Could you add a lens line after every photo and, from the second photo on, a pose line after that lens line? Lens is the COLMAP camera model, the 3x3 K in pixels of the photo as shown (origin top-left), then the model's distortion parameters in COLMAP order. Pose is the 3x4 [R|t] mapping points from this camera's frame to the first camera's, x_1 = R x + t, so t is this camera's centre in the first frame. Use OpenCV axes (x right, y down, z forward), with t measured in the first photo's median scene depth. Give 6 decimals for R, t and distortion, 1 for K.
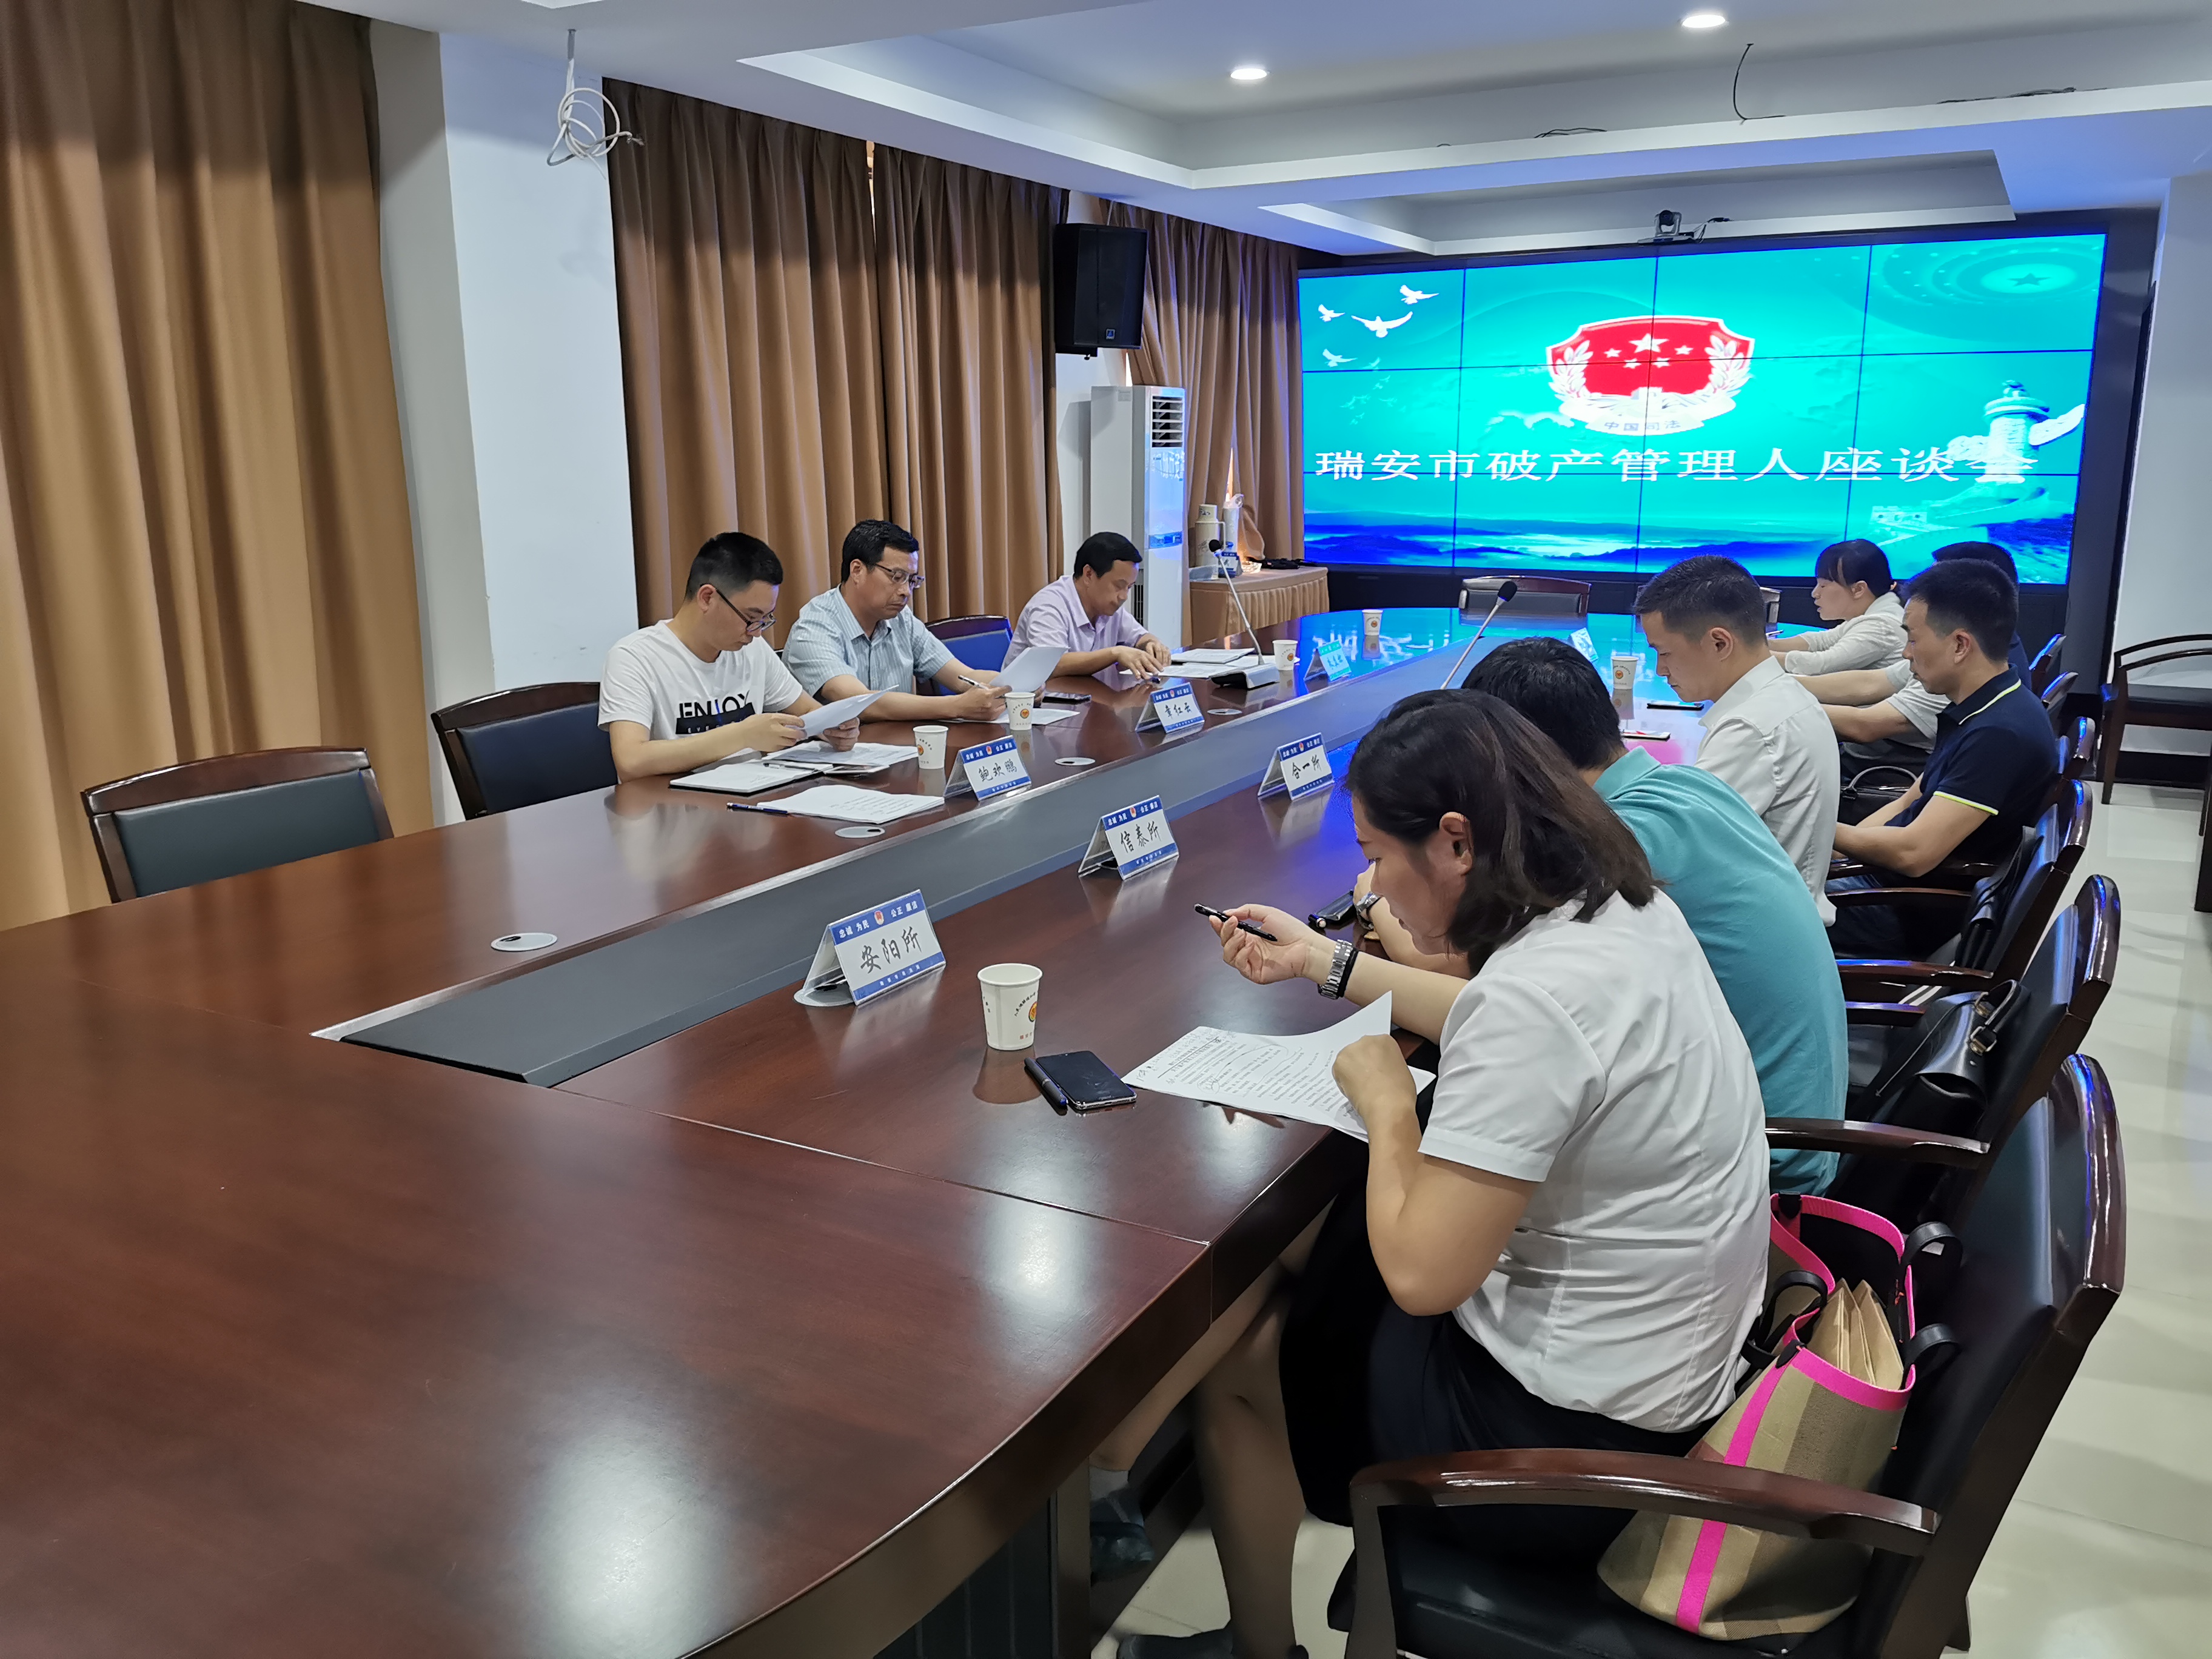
lens RADIAL K [[1701.8, 0, 1092.1], [0, 1701.8, 823.5], [0, 0, 1]] dist [0.040362, -0.062843]
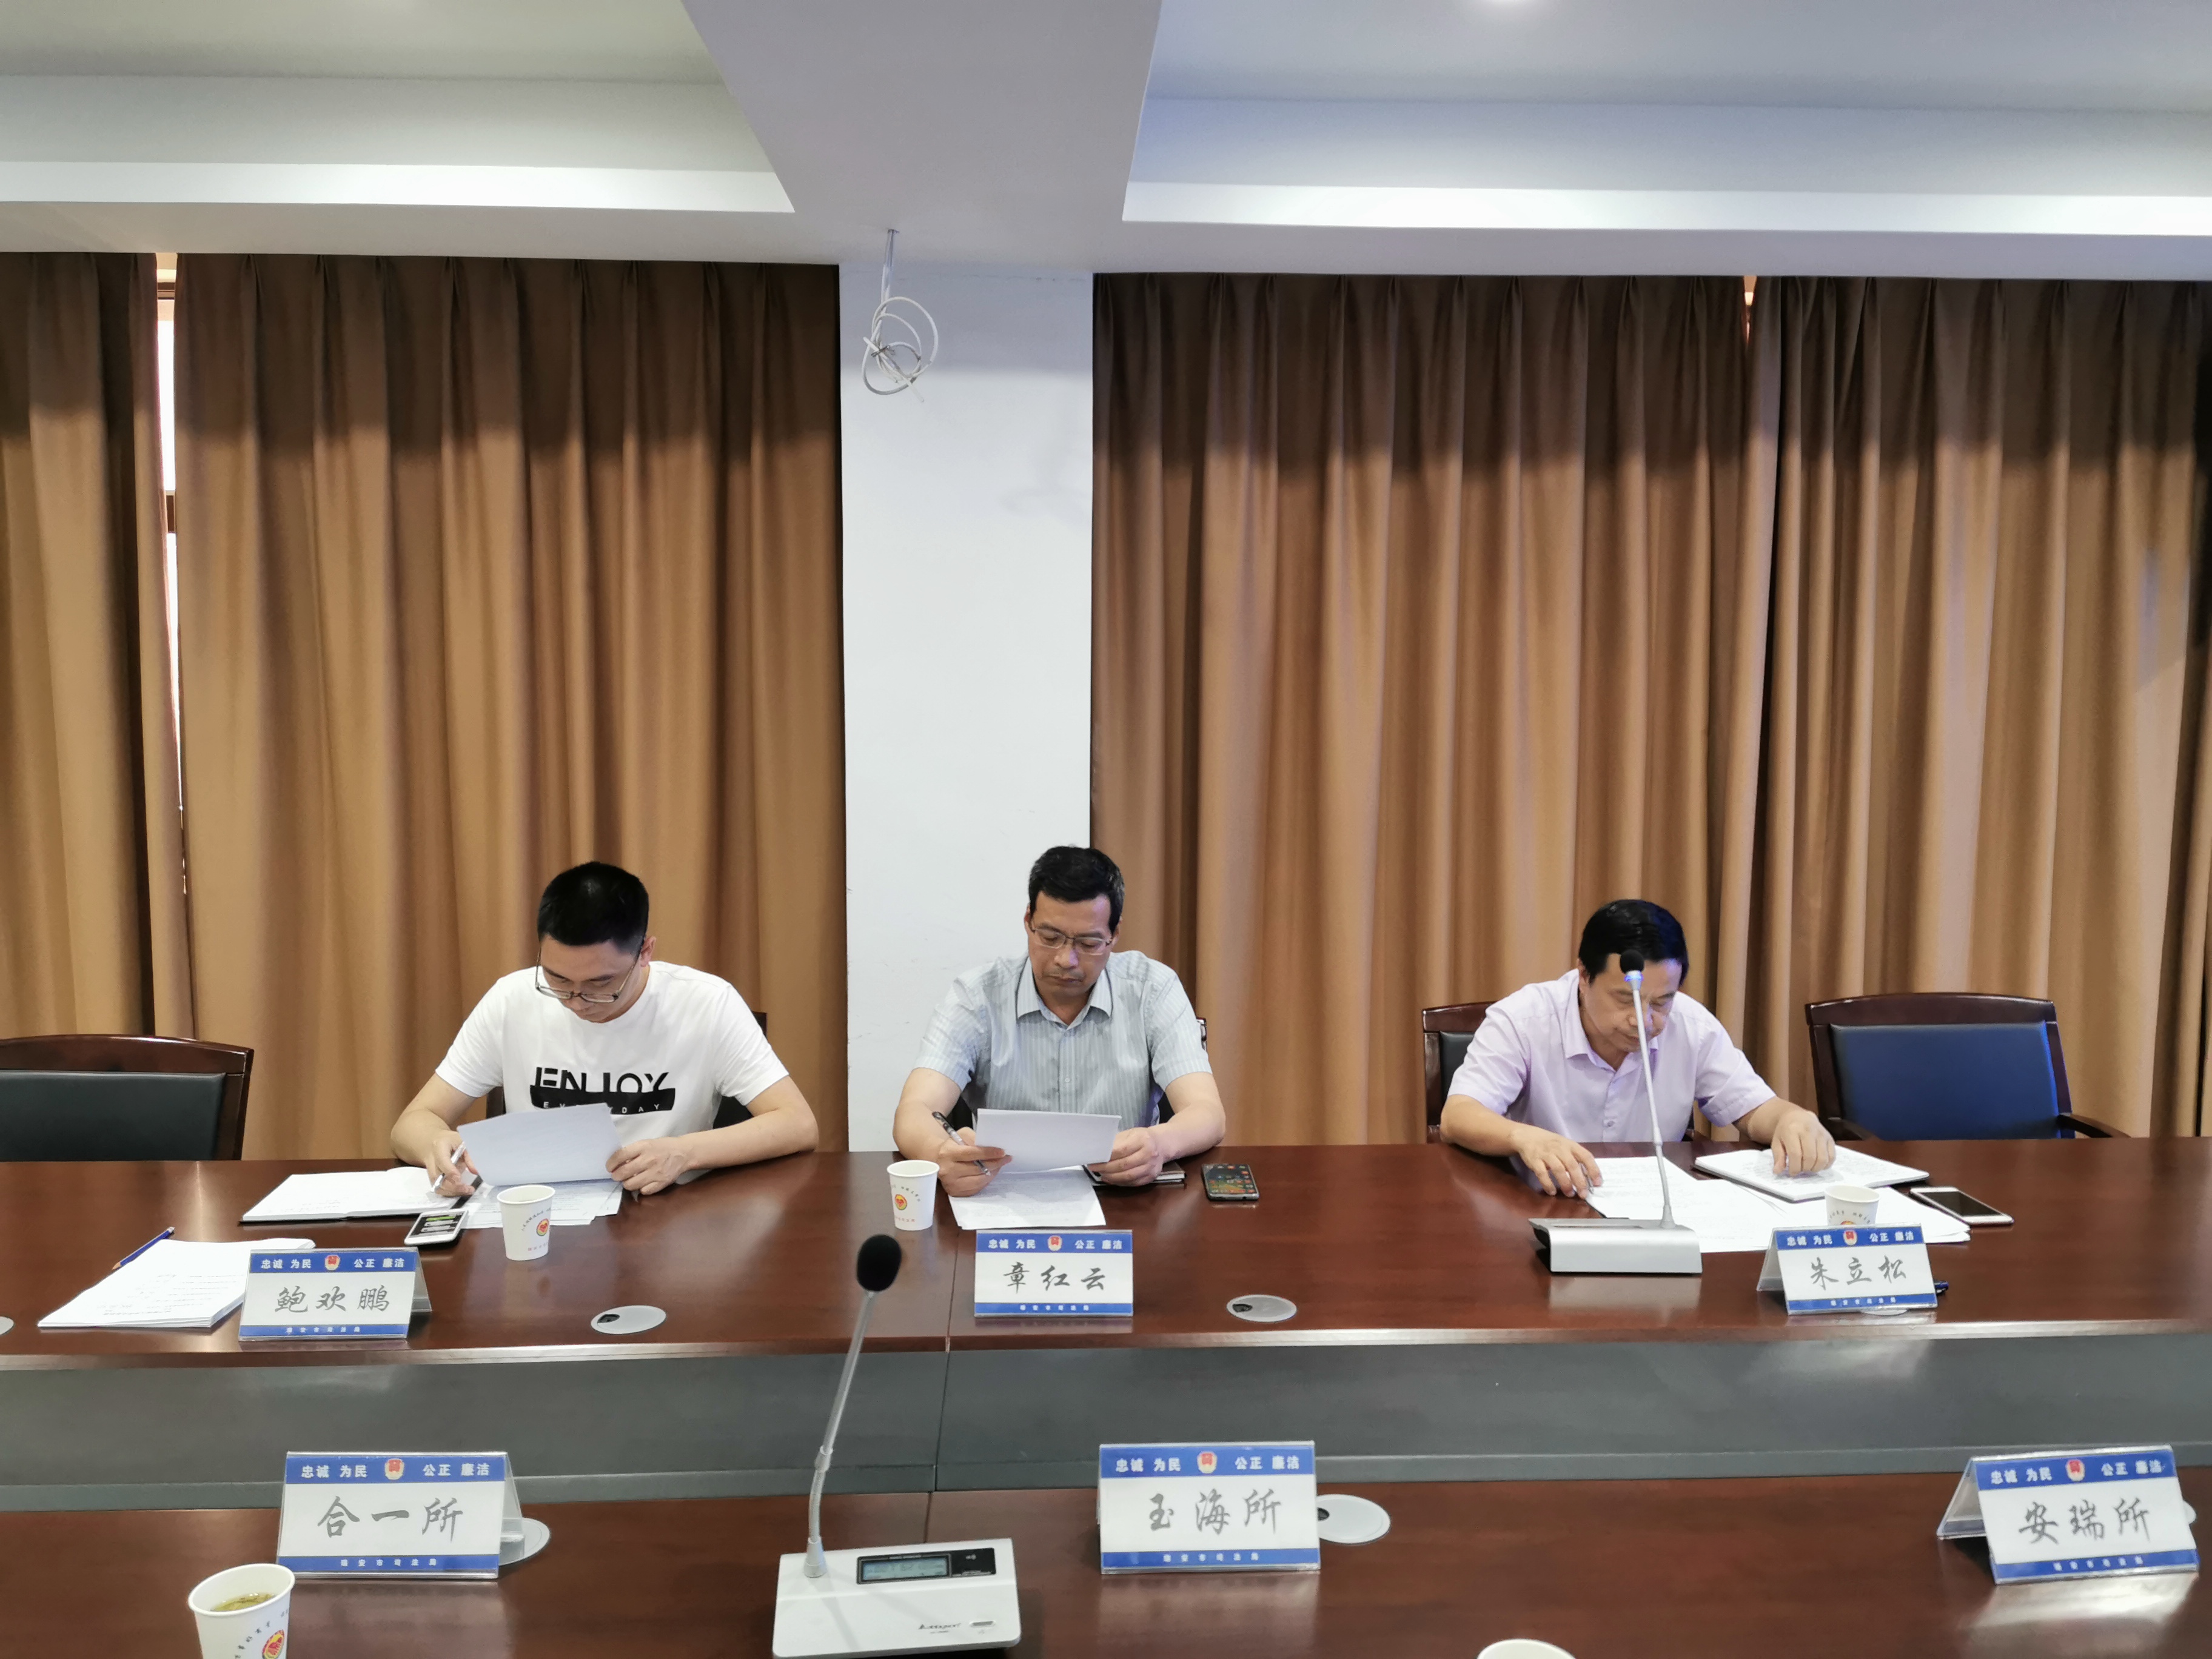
lens RADIAL K [[1701.8, 0, 1102.5], [0, 1701.8, 839.8], [0, 0, 1]] dist [0.040362, -0.062843]
pose [[0.529290, 0.052316, -0.846827, 0.220067], [-0.186722, 0.980809, -0.056113, -0.075241], [0.827639, 0.187822, 0.528901, 0.354103]]
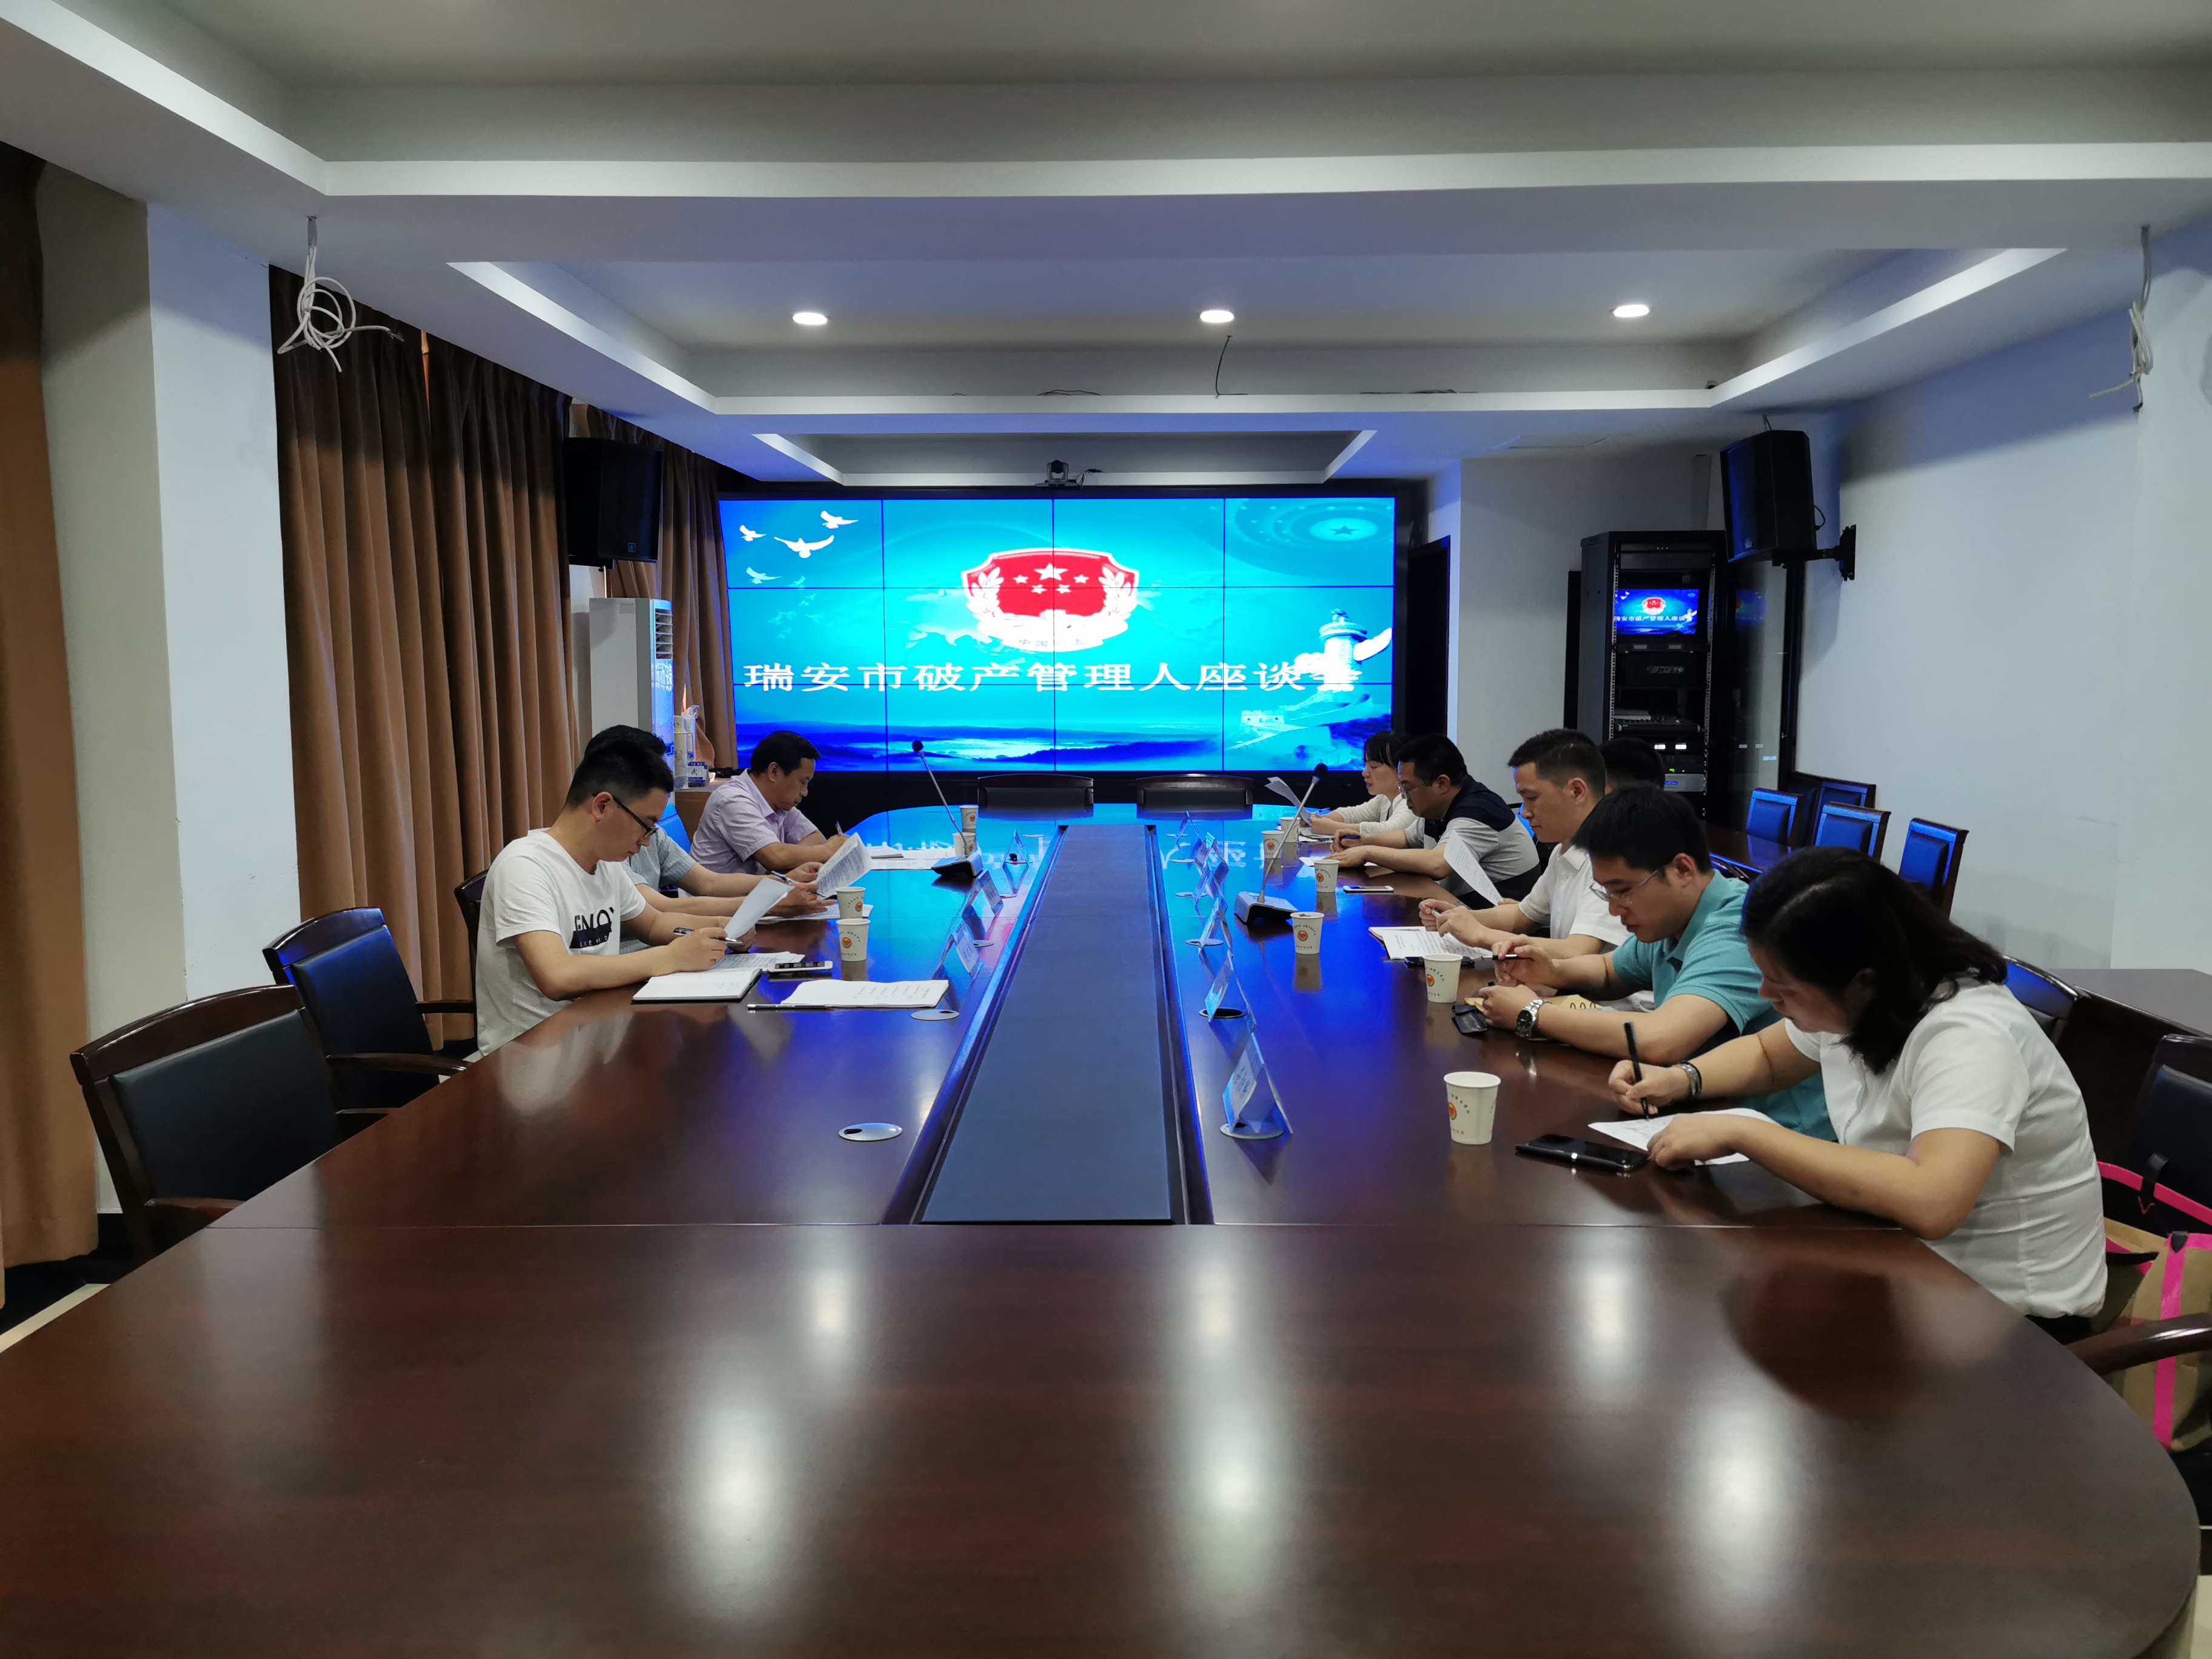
lens RADIAL K [[1701.8, 0, 1112.6], [0, 1701.8, 827.8], [0, 0, 1]] dist [0.040362, -0.062843]
pose [[0.883196, -0.043221, 0.467009, -0.185749], [0.099224, 0.990425, -0.095986, 0.000516], [-0.458389, 0.131113, 0.879027, 0.009100]]
